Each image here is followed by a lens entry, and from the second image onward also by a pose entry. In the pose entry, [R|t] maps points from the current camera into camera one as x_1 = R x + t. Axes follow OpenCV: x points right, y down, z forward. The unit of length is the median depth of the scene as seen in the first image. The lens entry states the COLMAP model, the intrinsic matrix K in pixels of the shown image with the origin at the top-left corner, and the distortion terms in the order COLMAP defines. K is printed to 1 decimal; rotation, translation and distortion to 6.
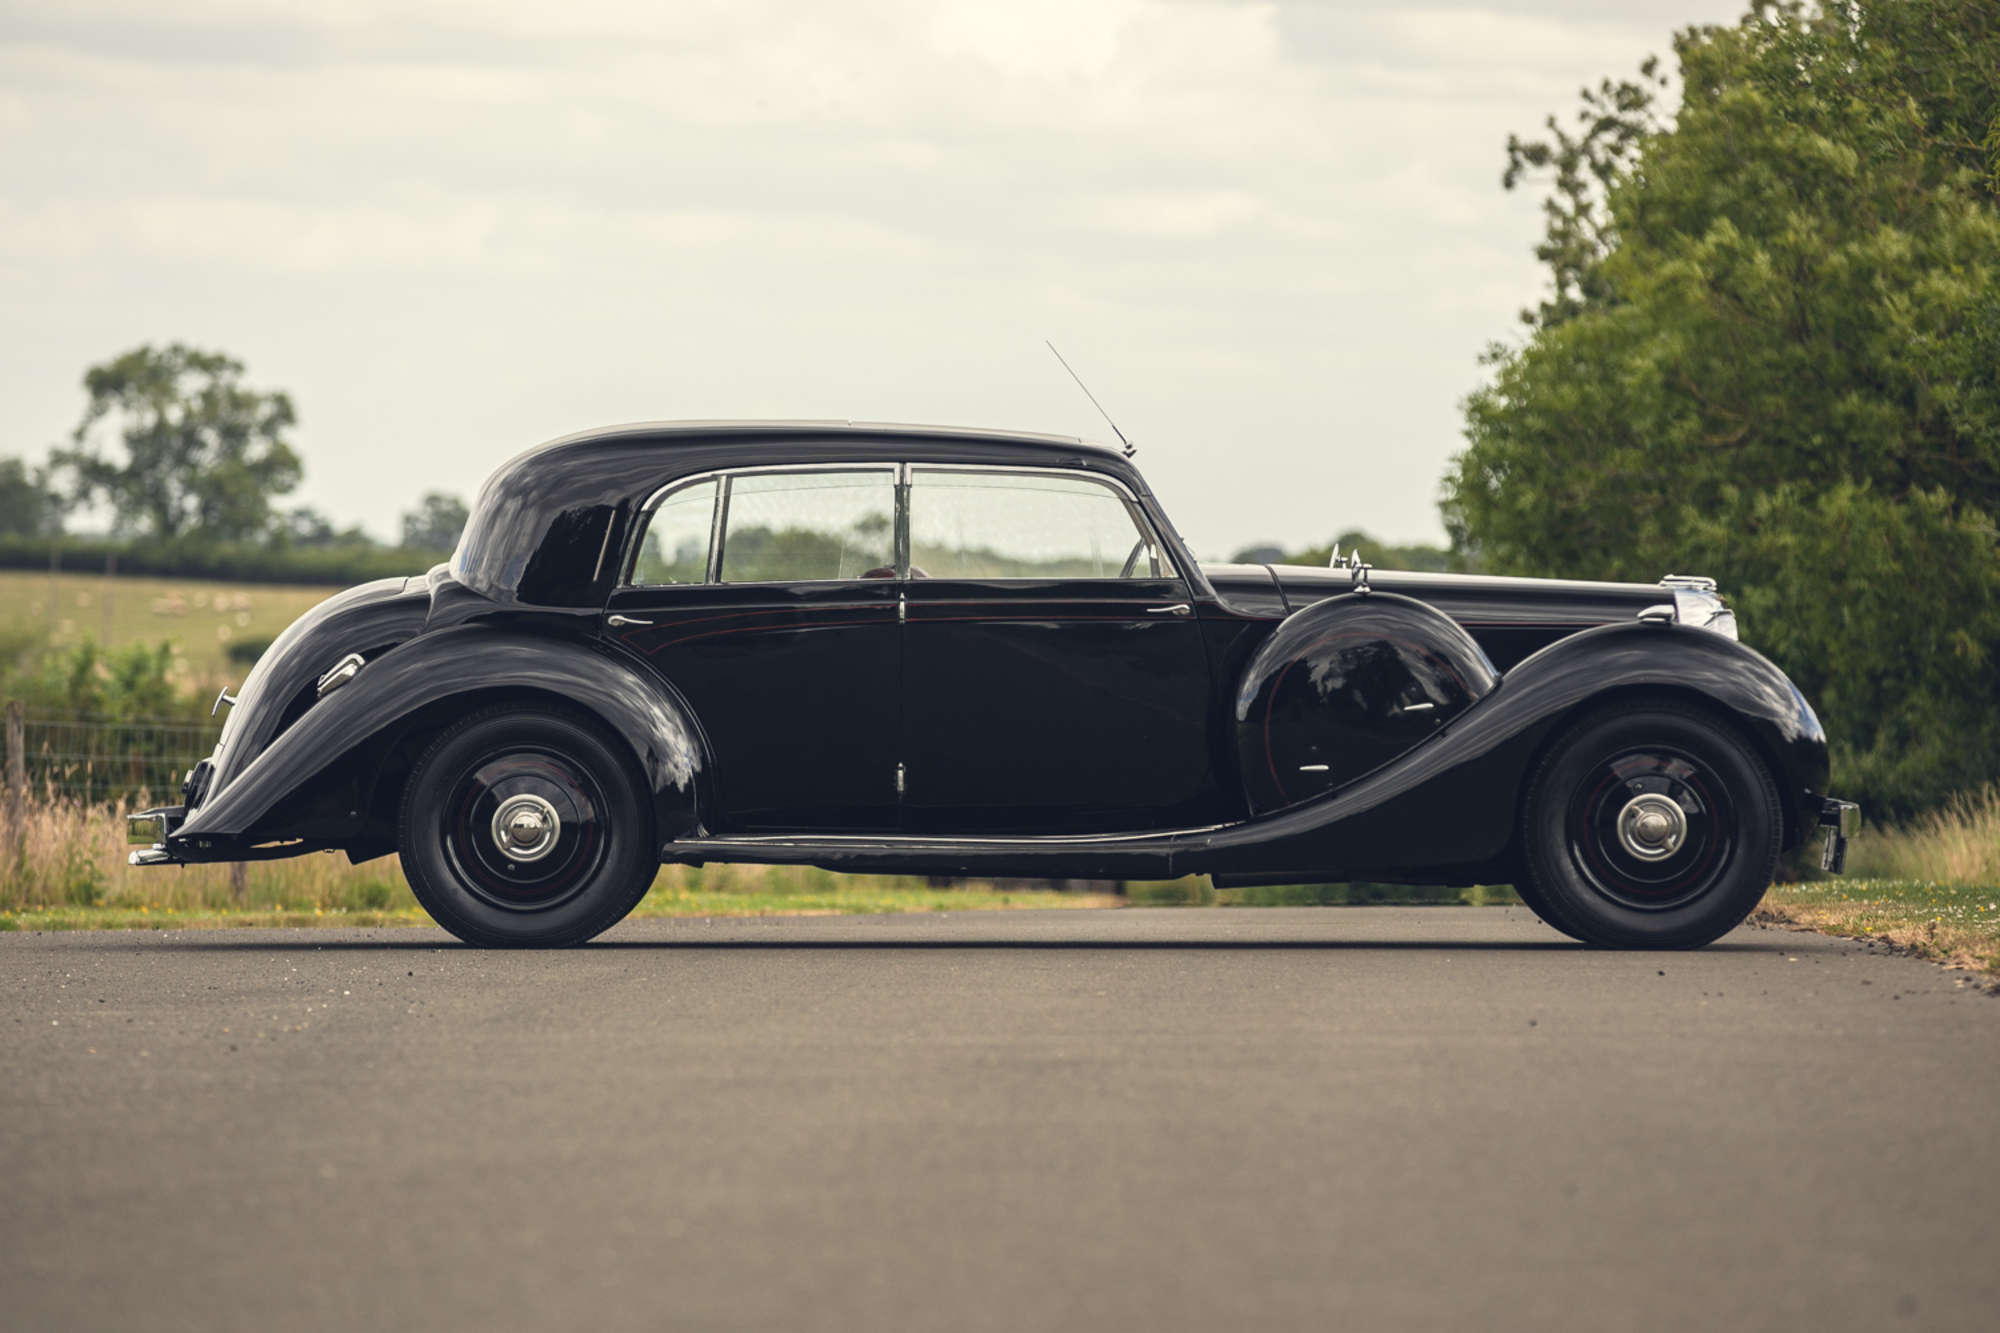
lens RADIAL K [[12492.0, 0, 1000.0], [0, 12492.0, 666.5], [0, 0, 1]] dist [0.325969, 12.241026]
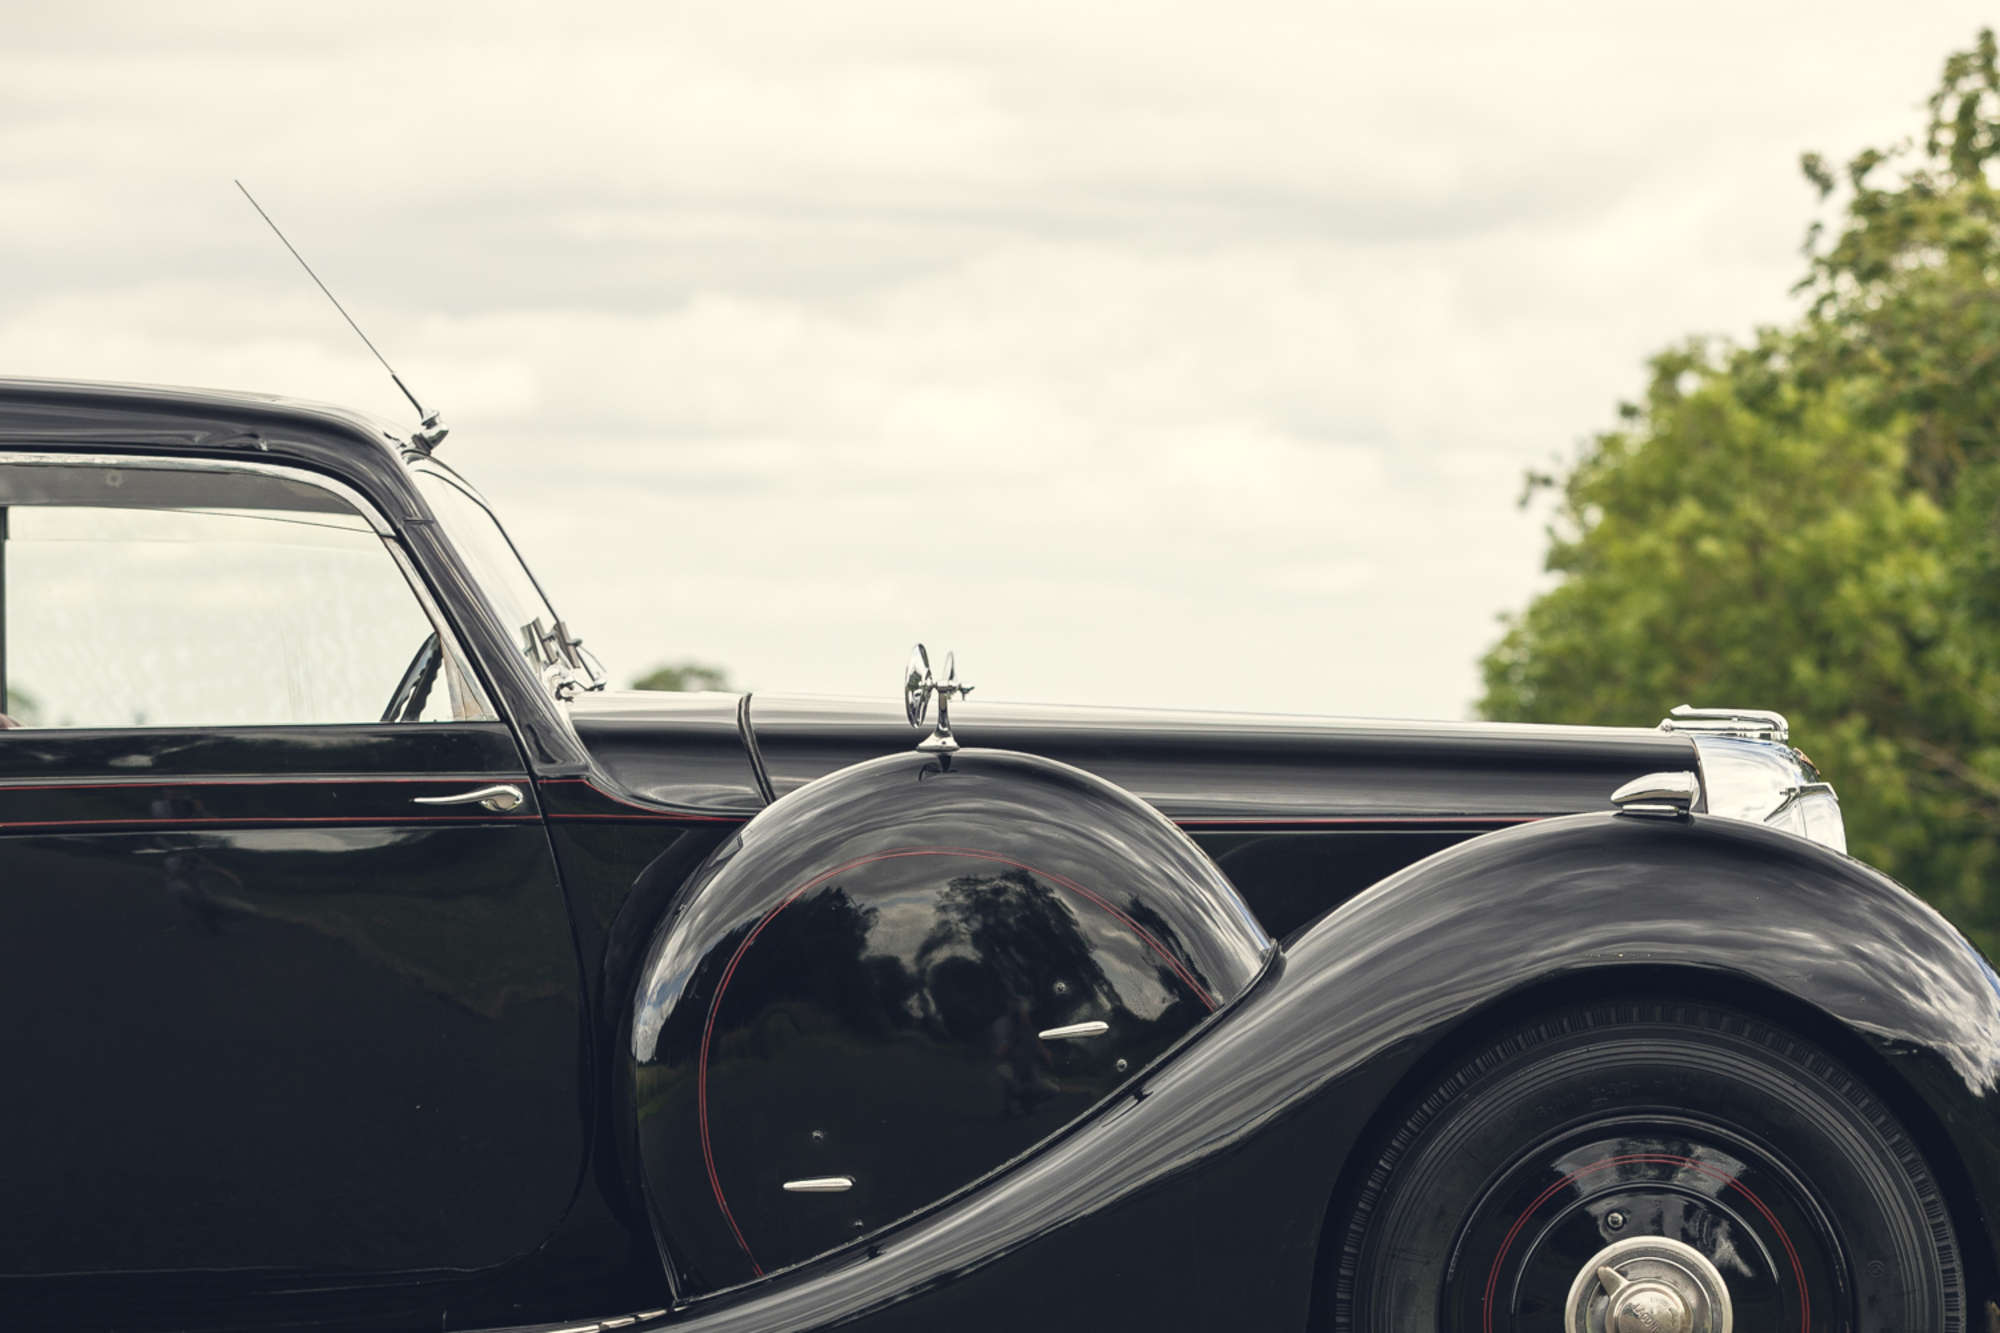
lens RADIAL K [[5787.1, 0, 1000.0], [0, 5787.1, 666.5], [0, 0, 1]] dist [-0.426106, -1.592356]
pose [[0.998257, -0.014094, -0.057309, 0.041735], [0.012146, 0.999342, -0.034186, -0.002156], [0.057753, 0.033430, 0.997771, 0.807022]]
